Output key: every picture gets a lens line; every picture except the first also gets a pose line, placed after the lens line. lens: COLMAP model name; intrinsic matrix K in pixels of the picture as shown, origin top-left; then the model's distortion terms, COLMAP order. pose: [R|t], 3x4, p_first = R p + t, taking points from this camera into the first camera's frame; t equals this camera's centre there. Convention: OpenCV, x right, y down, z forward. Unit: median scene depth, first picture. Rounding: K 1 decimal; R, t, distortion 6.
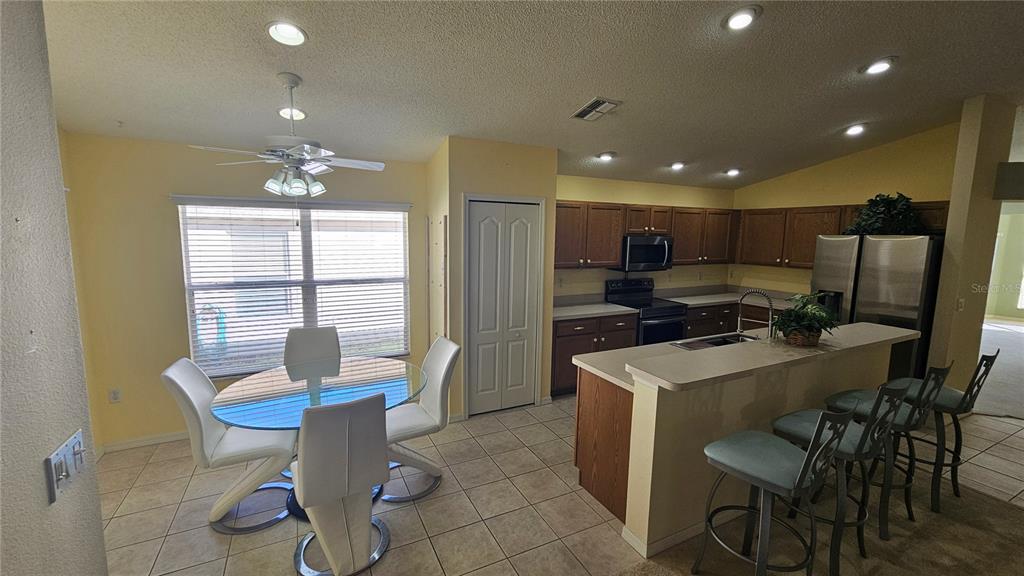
lens RADIAL K [[424.6, 0, 508.2], [0, 424.6, 285.4], [0, 0, 1]] dist [-0.001515, 0.000125]
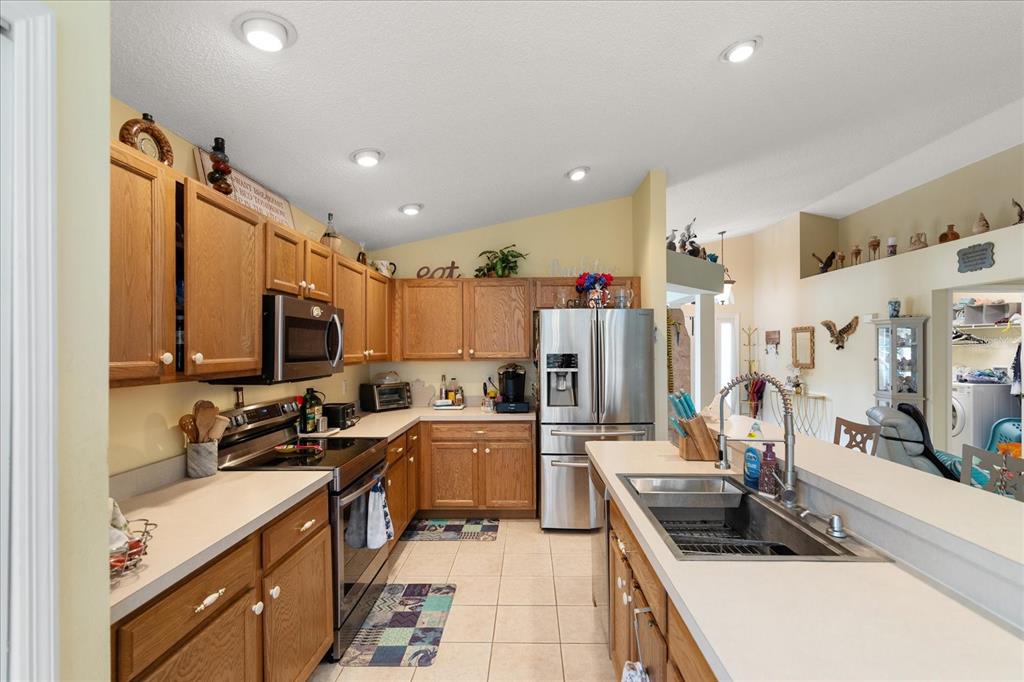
lens RADIAL K [[464.1, 0, 509.1], [0, 464.1, 344.1], [0, 0, 1]] dist [0.002432, 0.000816]
pose [[0.484478, -0.009030, 0.874757, 0.004712], [0.120548, 0.991096, -0.056534, -0.022985], [-0.866458, 0.132839, 0.481253, 0.742468]]
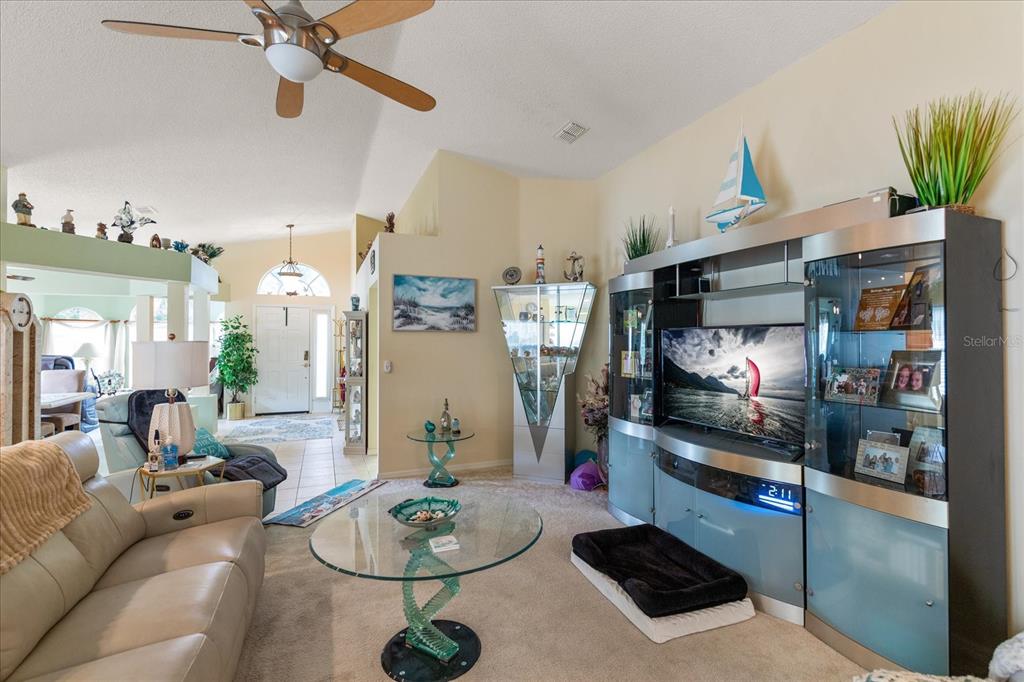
lens RADIAL K [[464.1, 0, 519.7], [0, 464.1, 336.2], [0, 0, 1]] dist [0.002432, 0.000816]
pose [[0.064159, -0.007374, 0.997912, 0.201037], [0.126794, 0.991929, -0.000822, 0.104471], [-0.989852, 0.126582, 0.064576, -0.172692]]
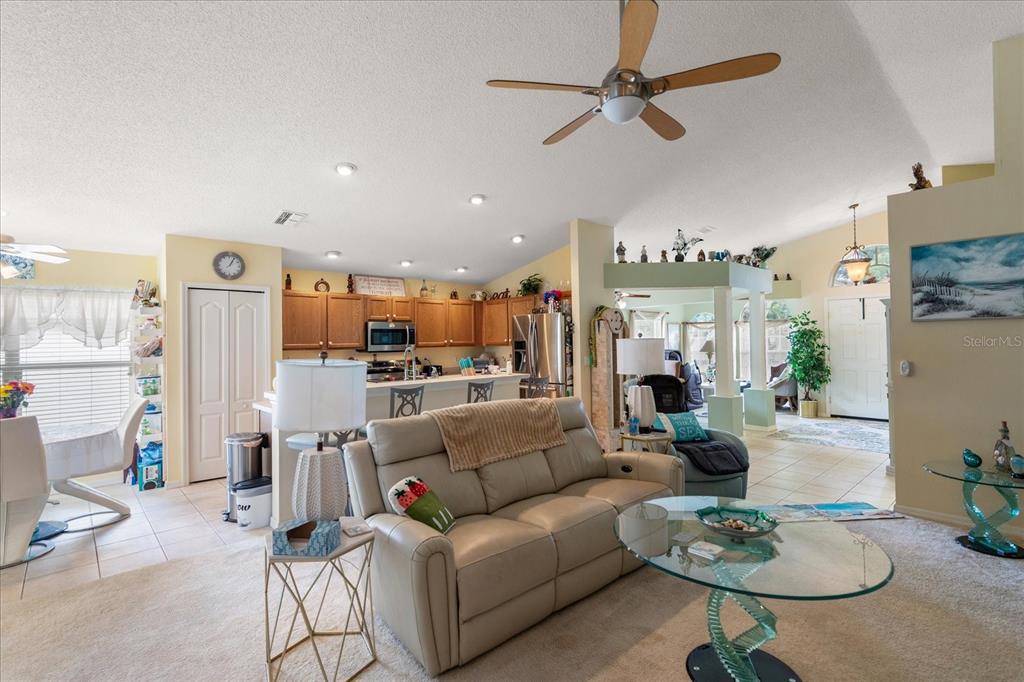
lens RADIAL K [[482.9, 0, 511.6], [0, 482.9, 335.4], [0, 0, 1]] dist [0.007438, 0.000544]
pose [[0.960971, -0.026298, 0.275395, 0.359638], [0.064453, 0.989361, -0.130428, 0.147428], [-0.269035, 0.143088, 0.952442, -0.452867]]
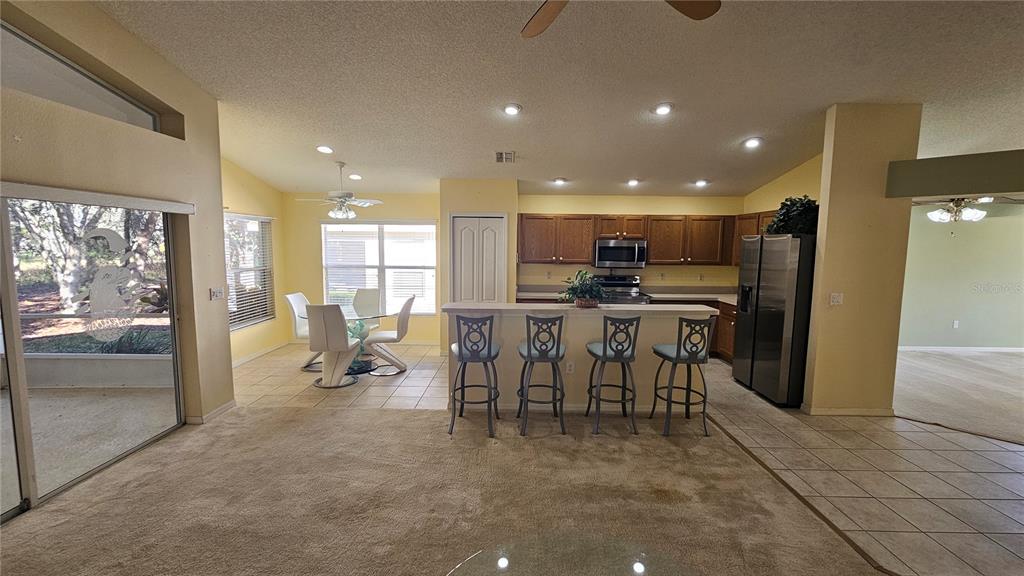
lens RADIAL K [[424.6, 0, 512.8], [0, 424.6, 285.5], [0, 0, 1]] dist [-0.001515, 0.000125]
pose [[0.885883, 0.039190, -0.462251, 0.799456], [-0.056016, 0.998171, -0.022726, 0.078531], [0.460515, 0.046026, 0.886458, -0.294905]]
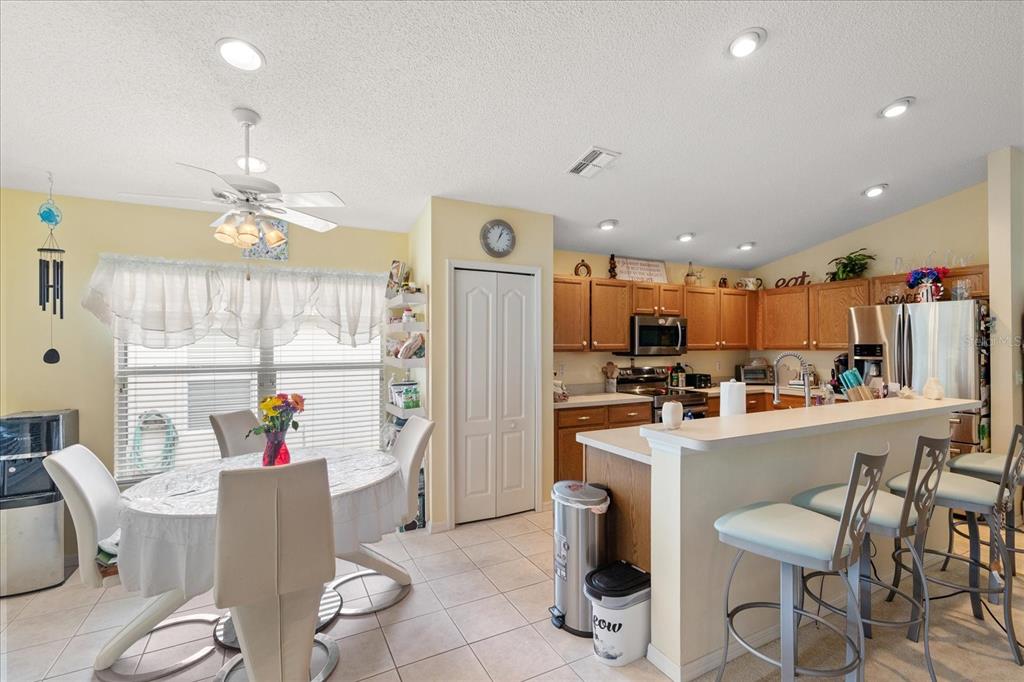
lens RADIAL K [[464.1, 0, 517.4], [0, 464.1, 342.3], [0, 0, 1]] dist [0.002432, 0.000816]
pose [[0.999621, -0.017683, 0.021121, 0.013711], [0.020282, 0.991316, -0.129928, 0.074144], [-0.018640, 0.130308, 0.991298, 0.053783]]
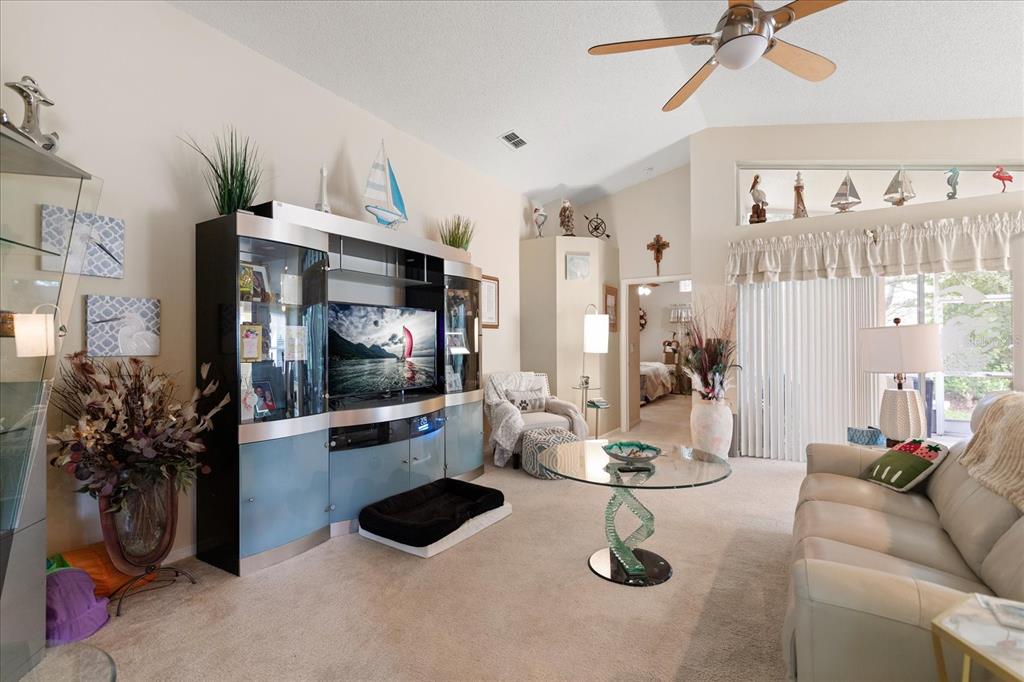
lens RADIAL K [[464.1, 0, 514.2], [0, 464.1, 335.3], [0, 0, 1]] dist [0.002432, 0.000816]
pose [[-0.853267, -0.023161, -0.520960, 1.182413], [-0.077955, 0.993453, 0.083513, 0.099979], [0.515615, 0.111870, -0.849486, 0.412636]]
